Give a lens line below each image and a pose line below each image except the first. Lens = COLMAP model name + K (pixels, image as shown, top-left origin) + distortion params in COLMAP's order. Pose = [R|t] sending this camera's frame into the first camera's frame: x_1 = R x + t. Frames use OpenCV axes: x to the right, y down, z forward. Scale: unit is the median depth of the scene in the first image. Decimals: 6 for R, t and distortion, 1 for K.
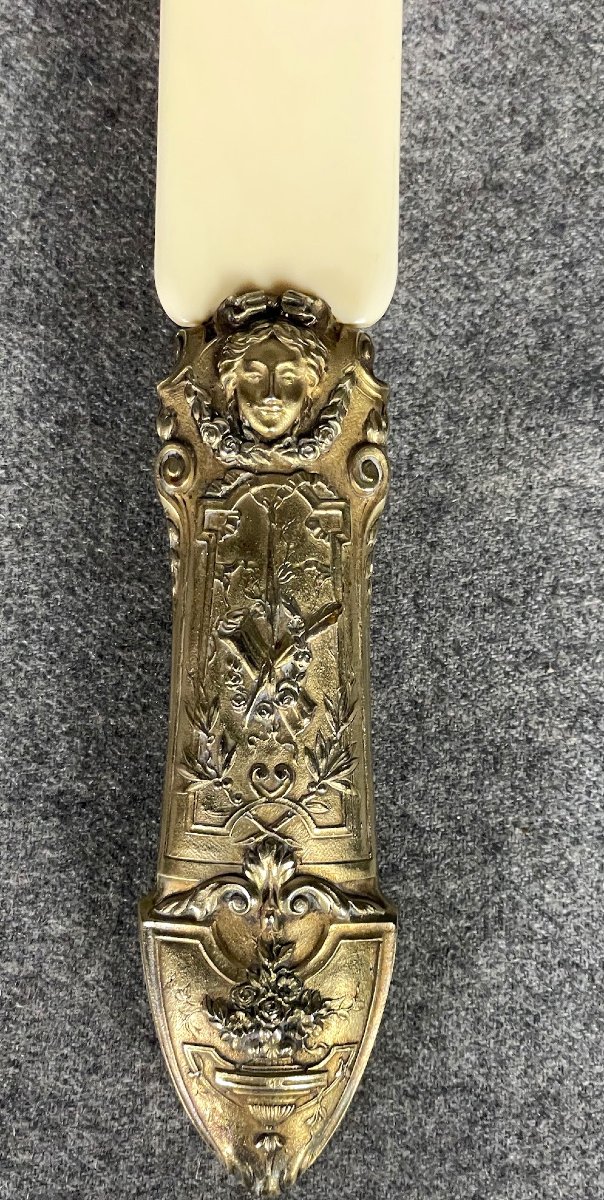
lens RADIAL K [[1338.2, 0, 304.2], [0, 1338.2, 599.0], [0, 0, 1]] dist [0.002060, 0.000000]
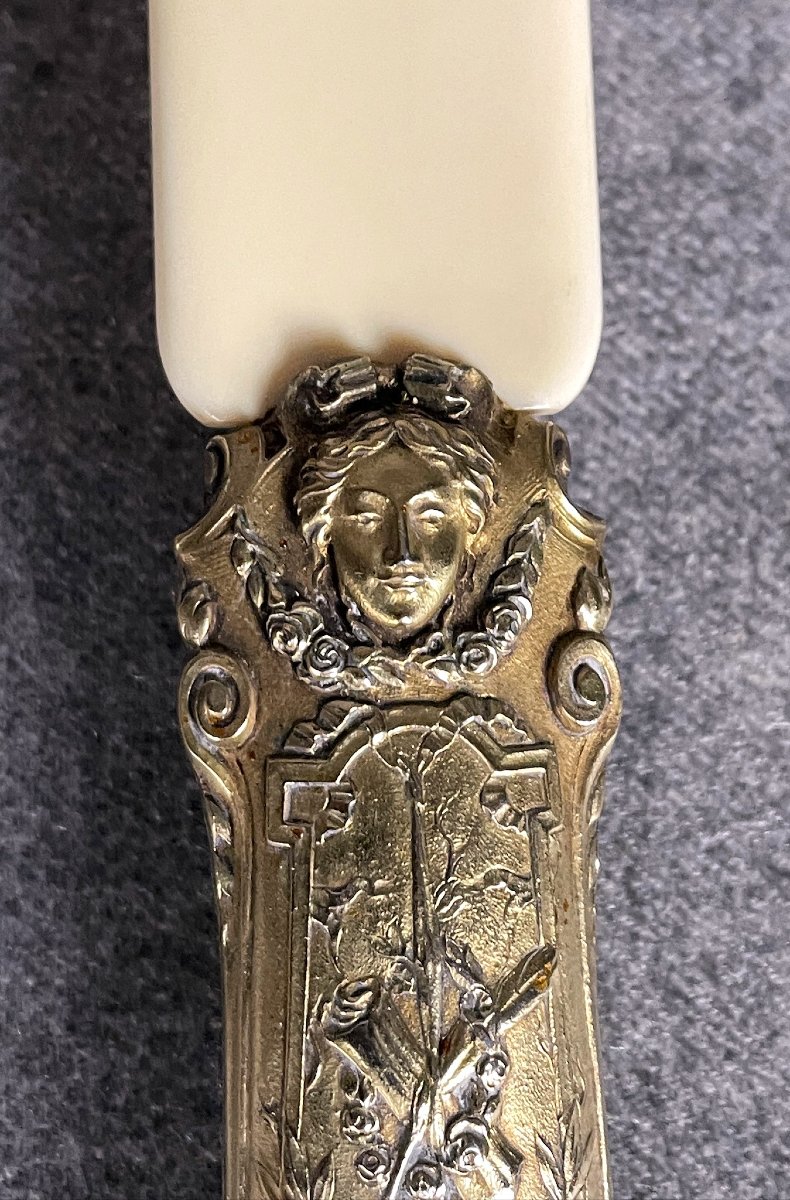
lens RADIAL K [[1808.5, 0, 393.3], [0, 1808.5, 600.1], [0, 0, 1]] dist [0.026134, 0.000000]
pose [[0.997135, -0.048431, 0.058103, -0.055277], [0.053191, 0.995095, -0.083402, -0.060764], [-0.053779, 0.086253, 0.994821, 0.240861]]
